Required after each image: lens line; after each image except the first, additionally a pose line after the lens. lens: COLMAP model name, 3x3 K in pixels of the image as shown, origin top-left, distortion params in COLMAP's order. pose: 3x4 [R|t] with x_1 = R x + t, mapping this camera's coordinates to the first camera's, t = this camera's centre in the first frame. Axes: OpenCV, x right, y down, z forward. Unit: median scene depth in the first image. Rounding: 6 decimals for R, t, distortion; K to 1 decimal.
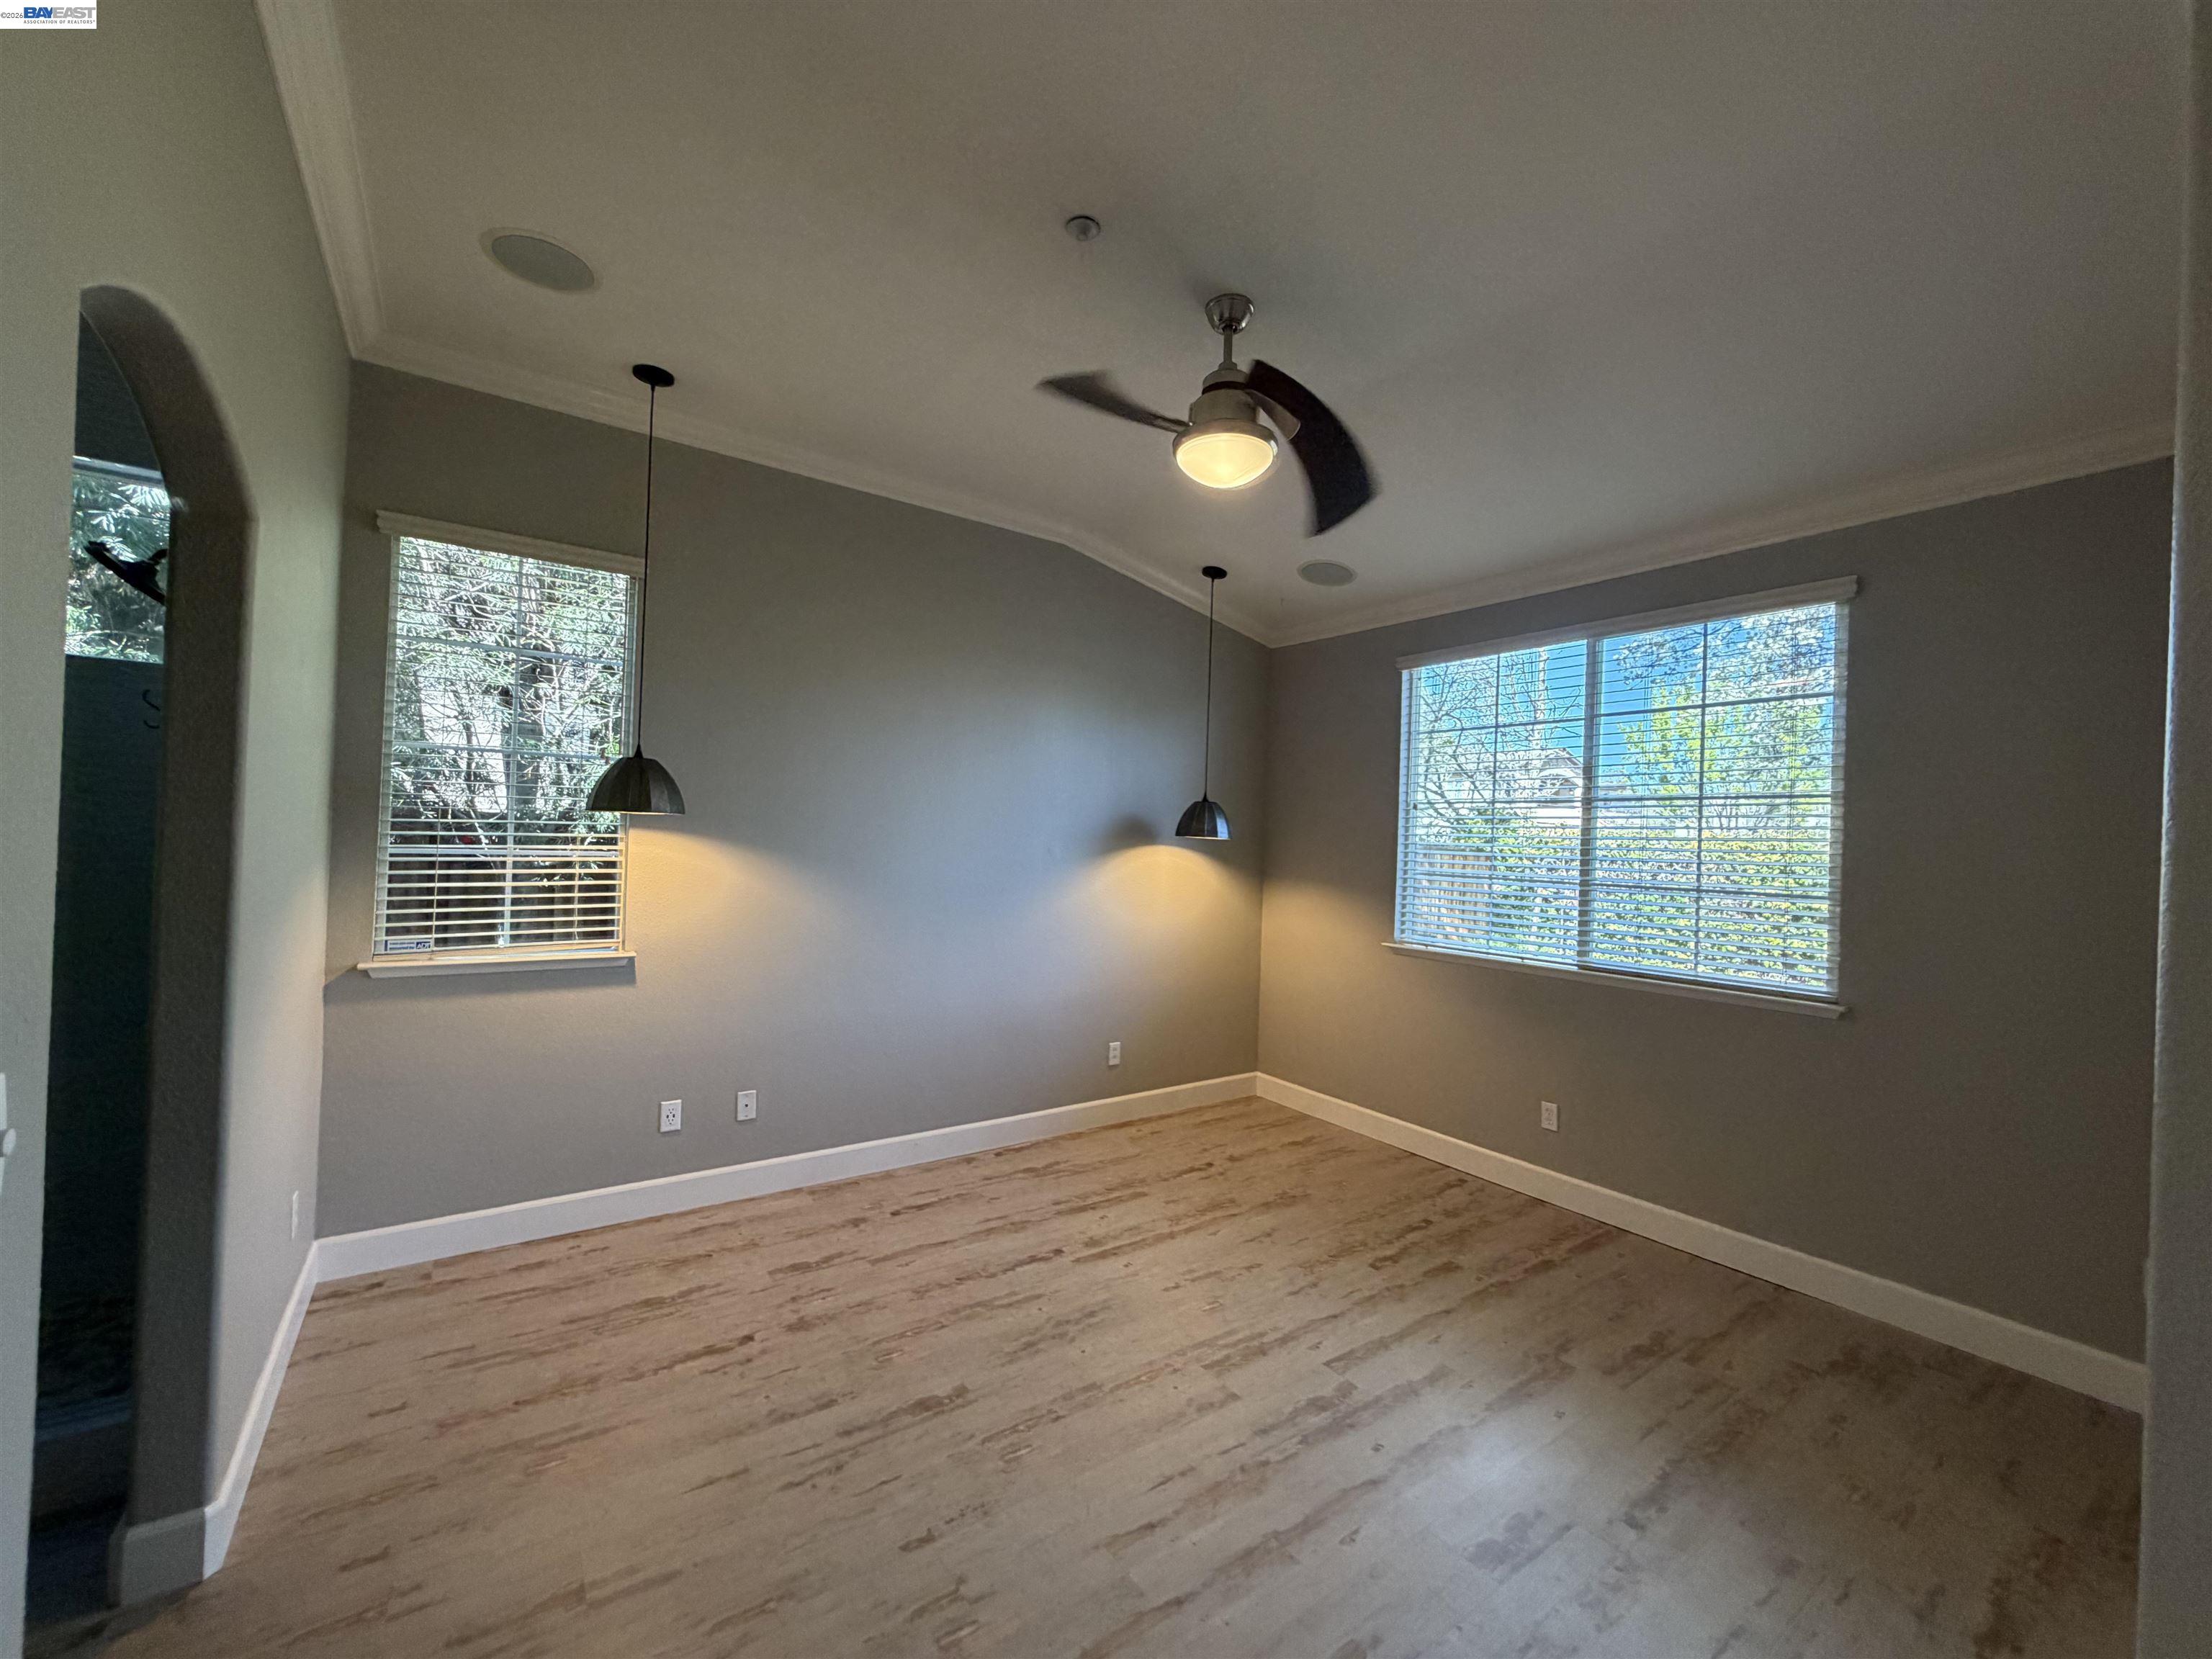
lens RADIAL K [[882.2, 0, 1106.0], [0, 882.2, 831.0], [0, 0, 1]] dist [0.003840, -0.000442]
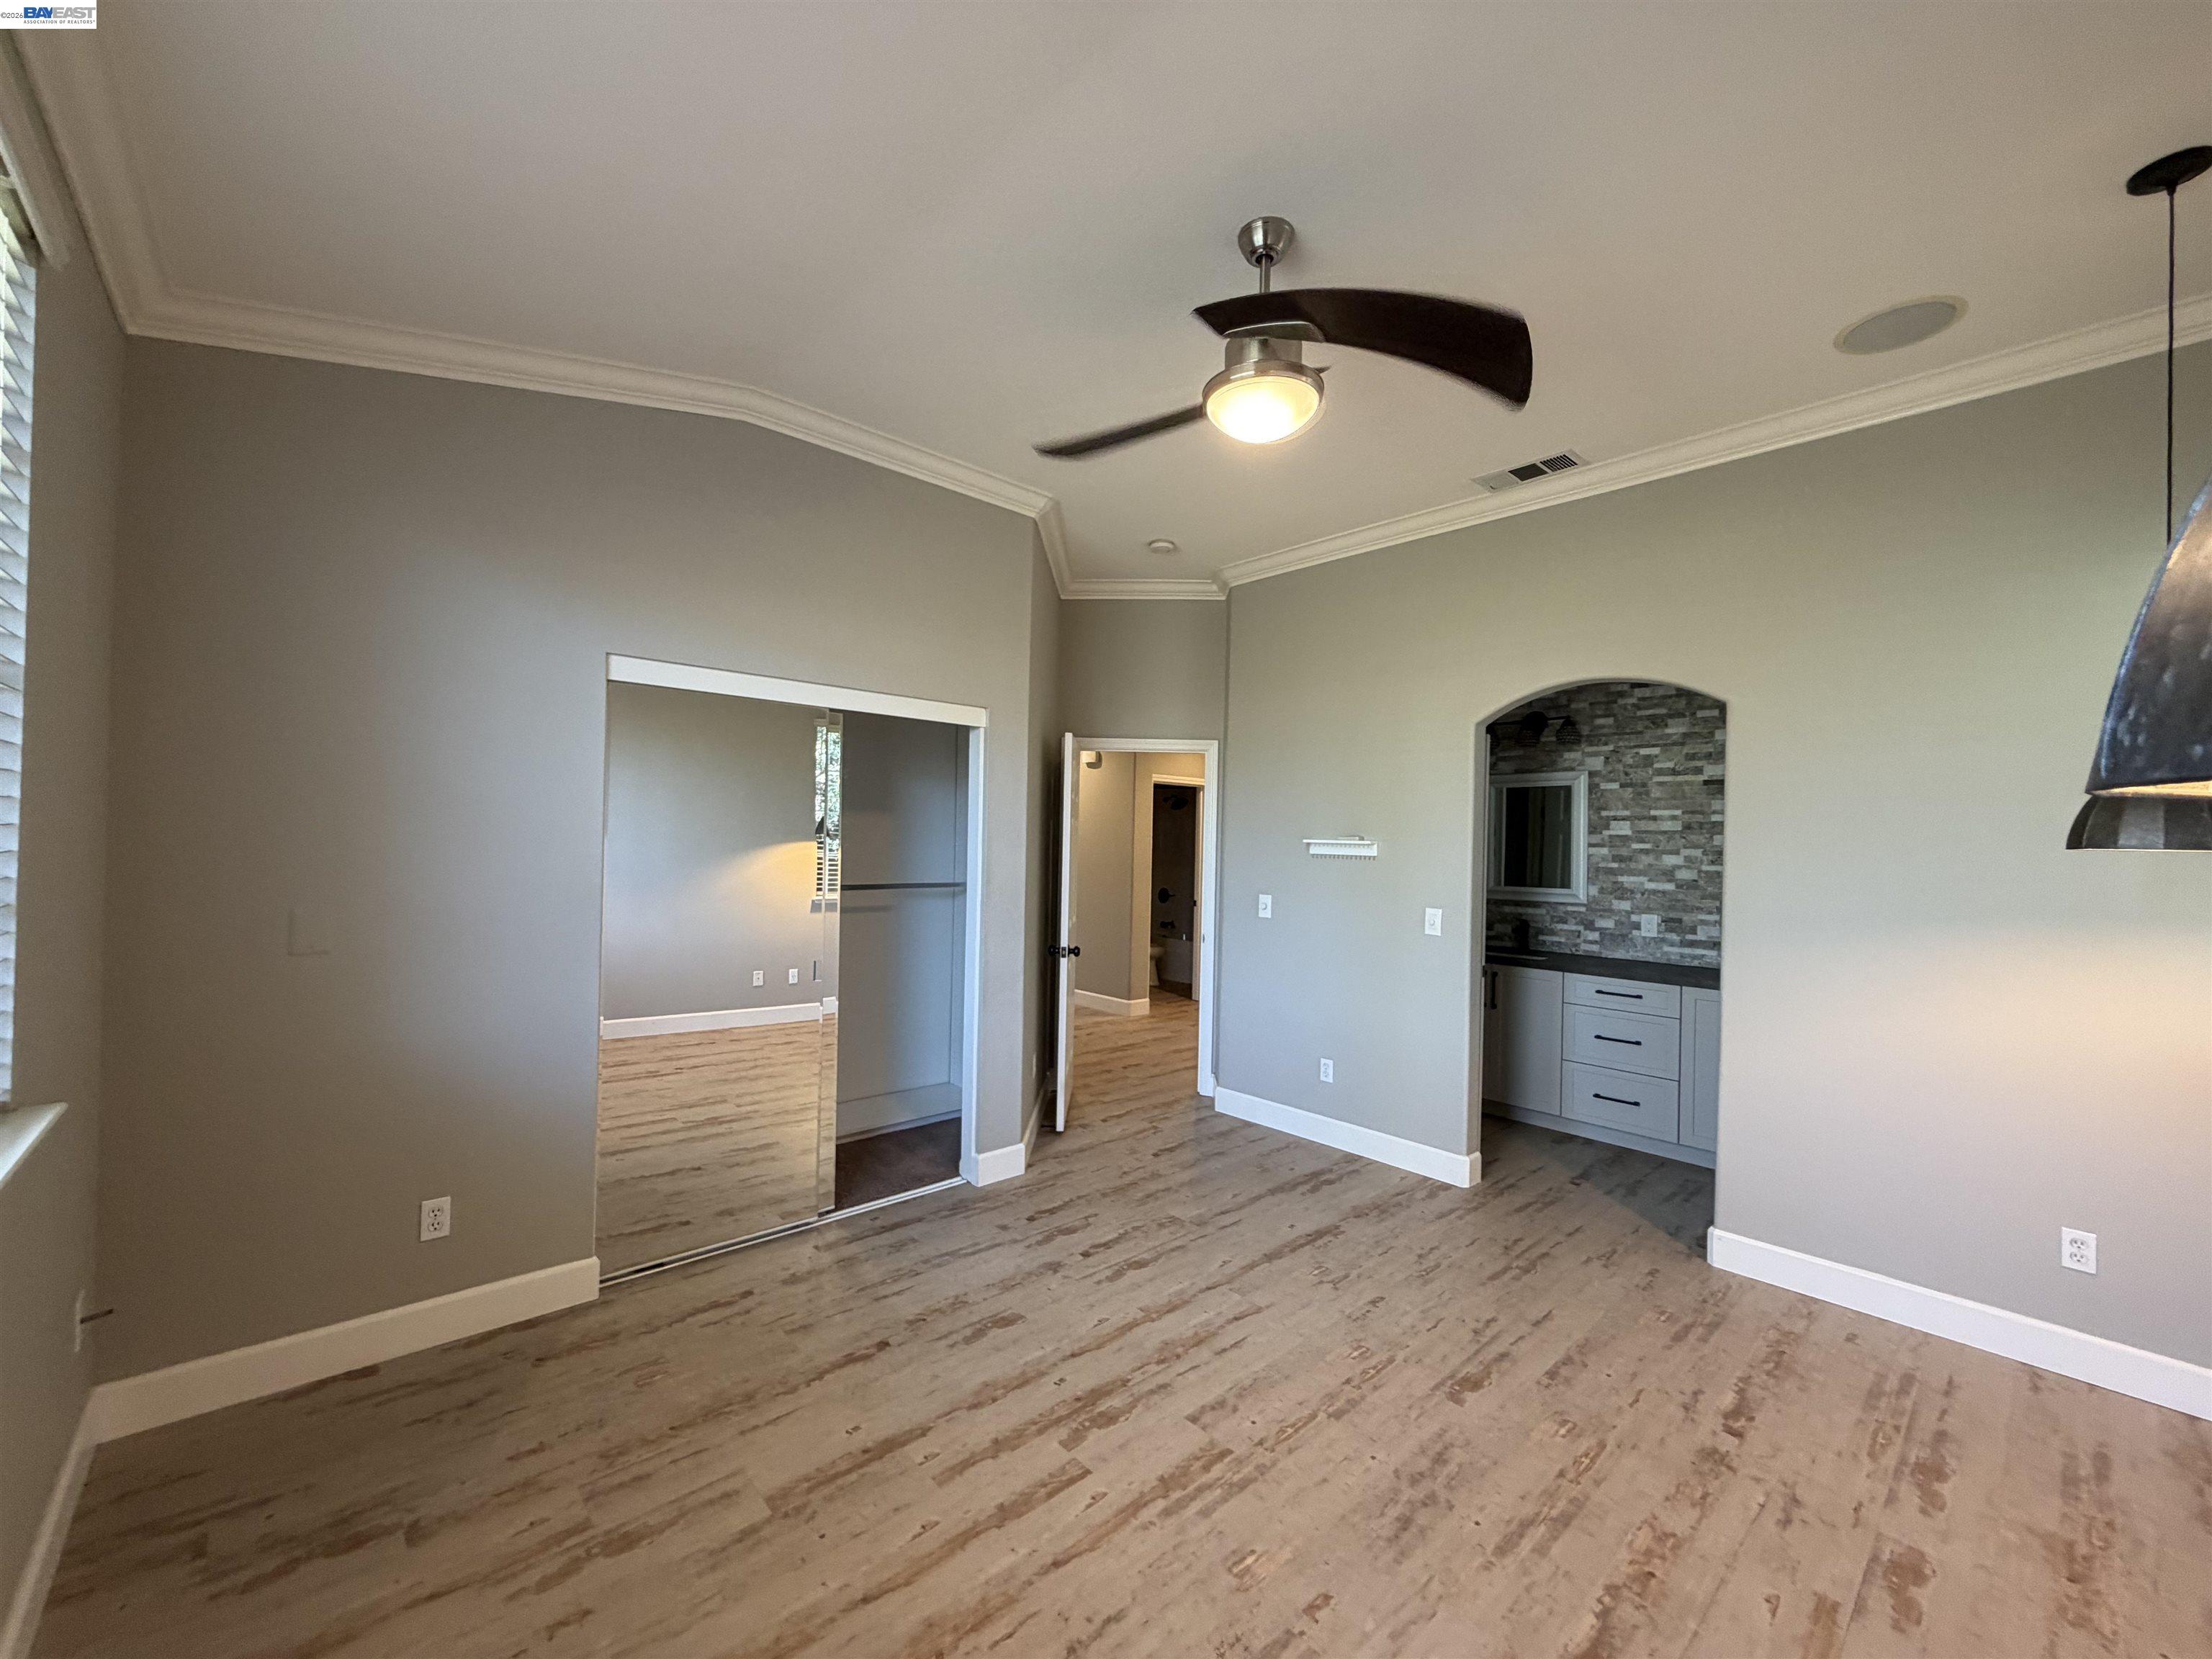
lens RADIAL K [[882.2, 0, 1100.4], [0, 882.2, 838.2], [0, 0, 1]] dist [0.003840, -0.000442]
pose [[-0.991308, -0.059076, -0.117551, 0.304754], [-0.057204, 0.998177, -0.019233, 0.024887], [0.118473, -0.012341, -0.992881, 1.505671]]
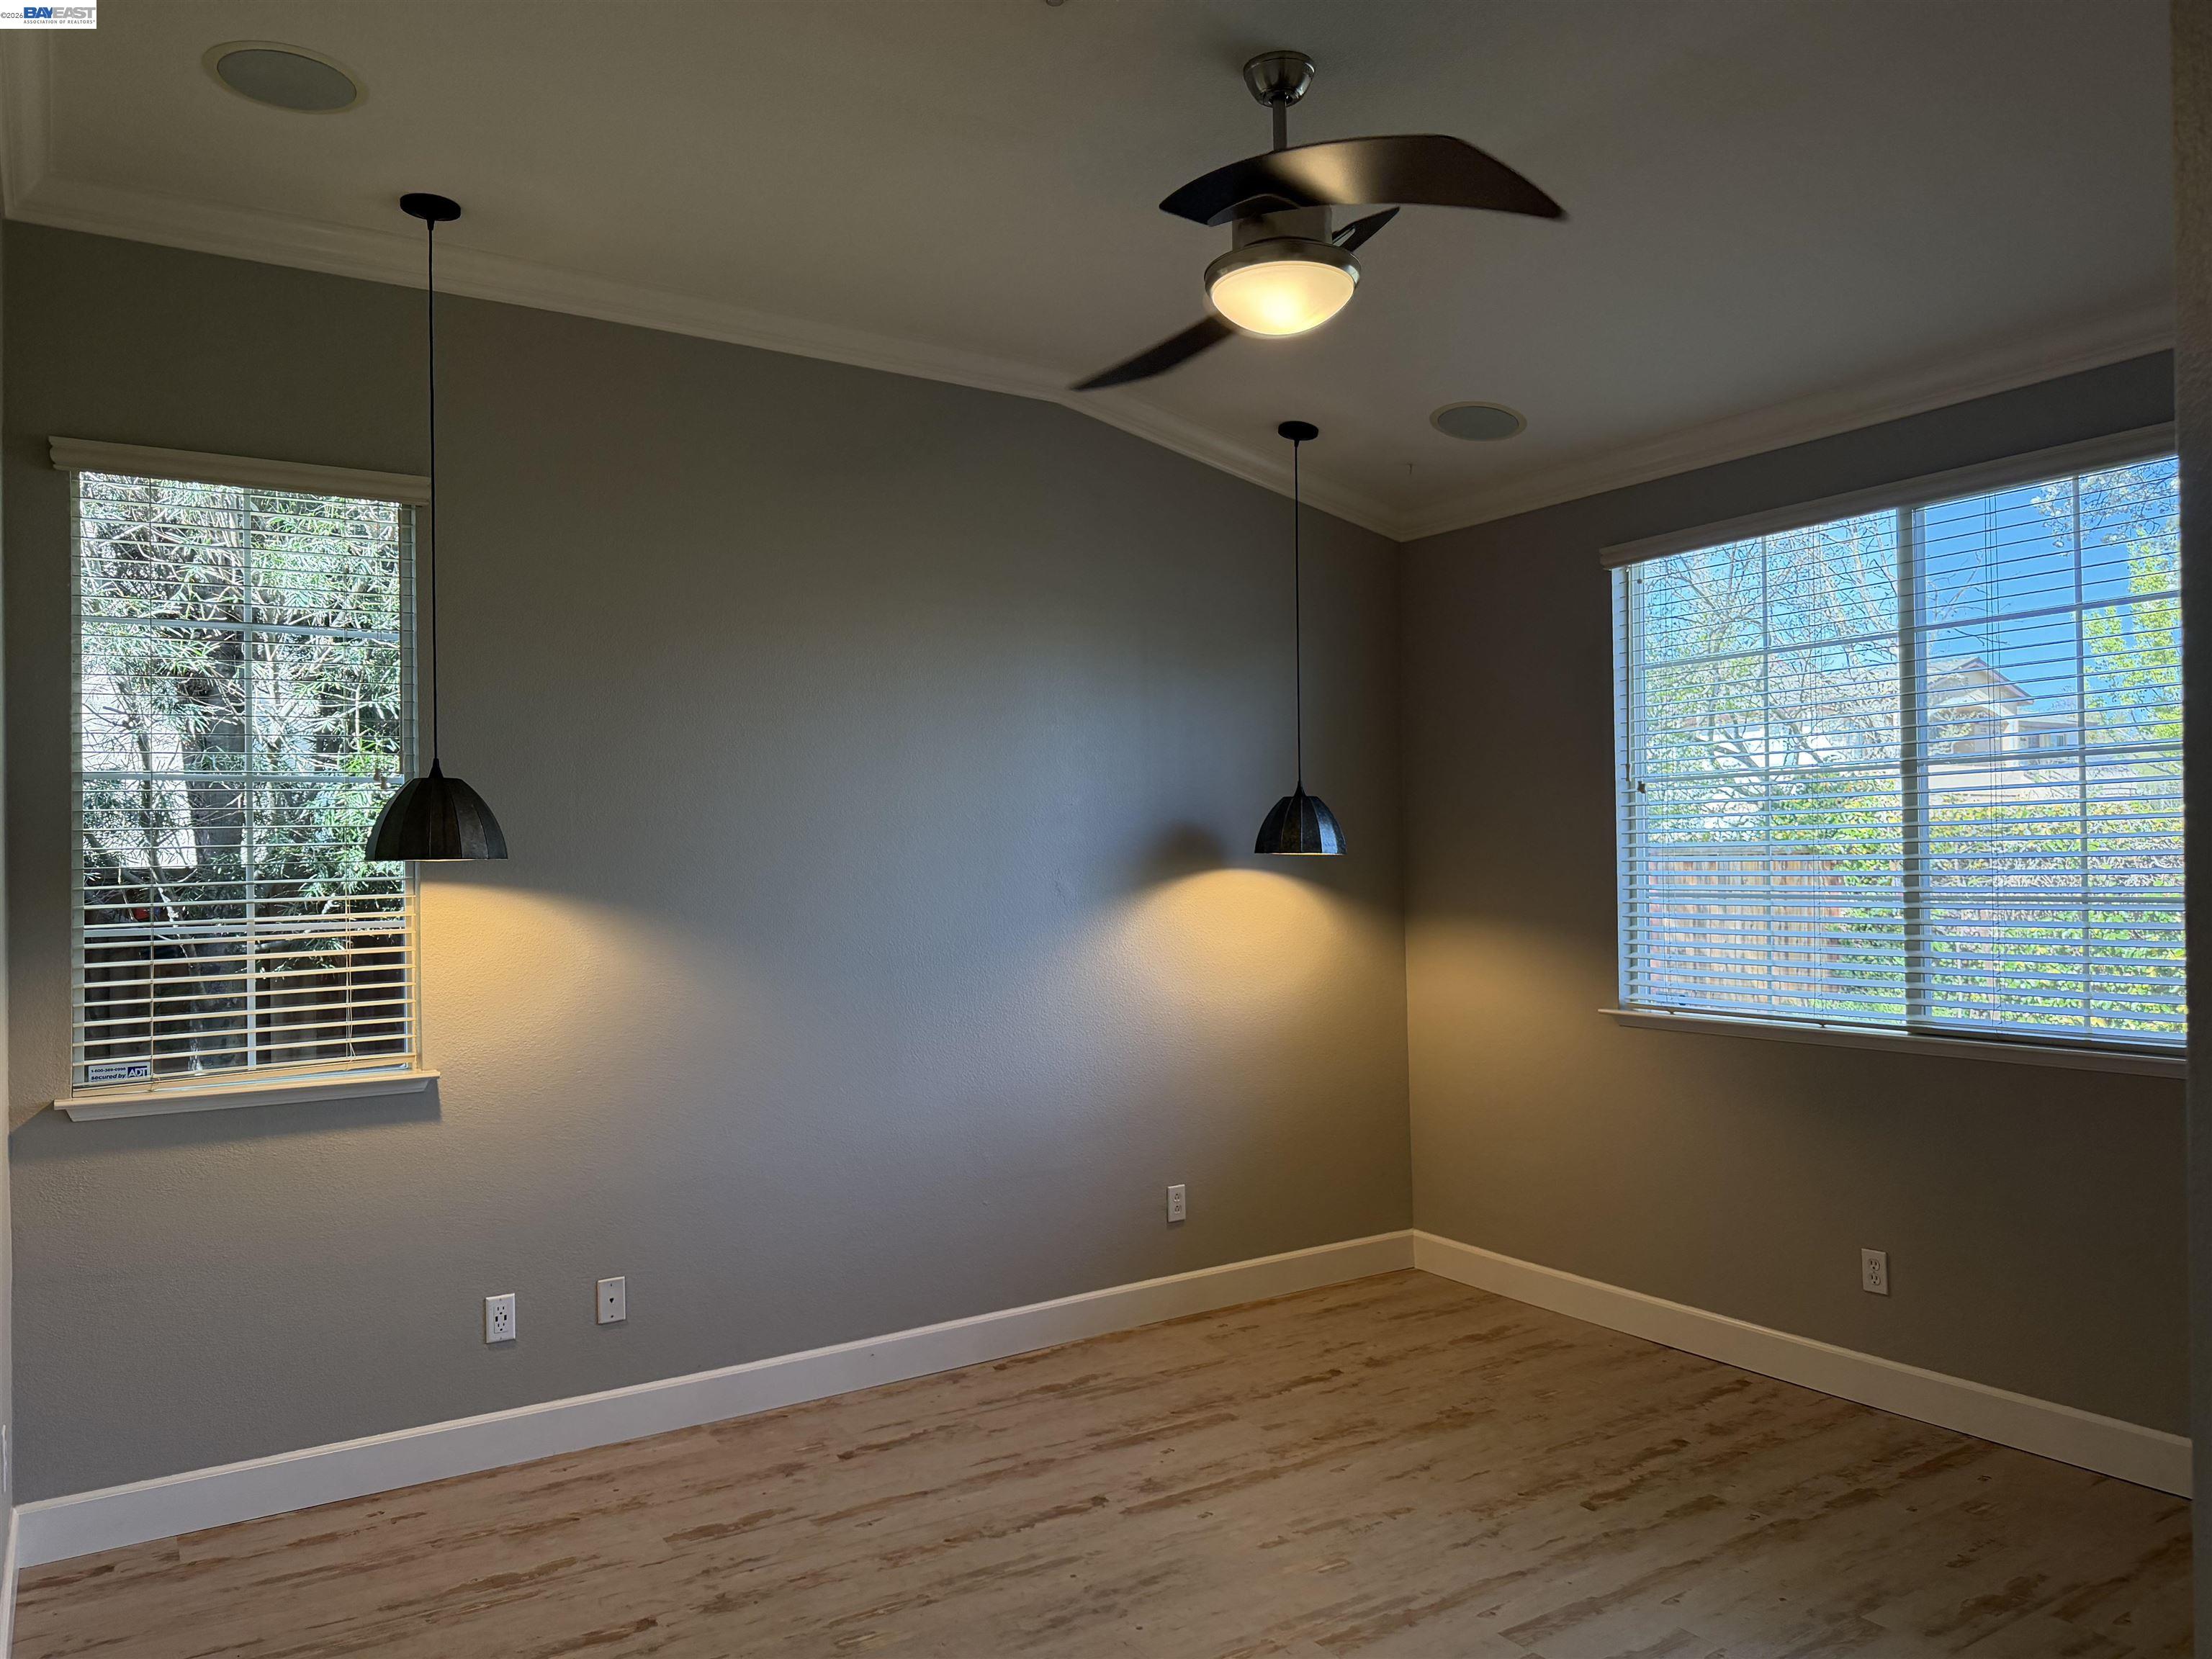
lens RADIAL K [[1545.7, 0, 1101.0], [0, 1545.7, 837.0], [0, 0, 1]] dist [0.050266, -0.068914]
pose [[0.997954, -0.050277, -0.039485, 0.018337], [0.049957, 0.998710, -0.009054, -0.002142], [0.039890, 0.007062, 0.999179, -0.158676]]
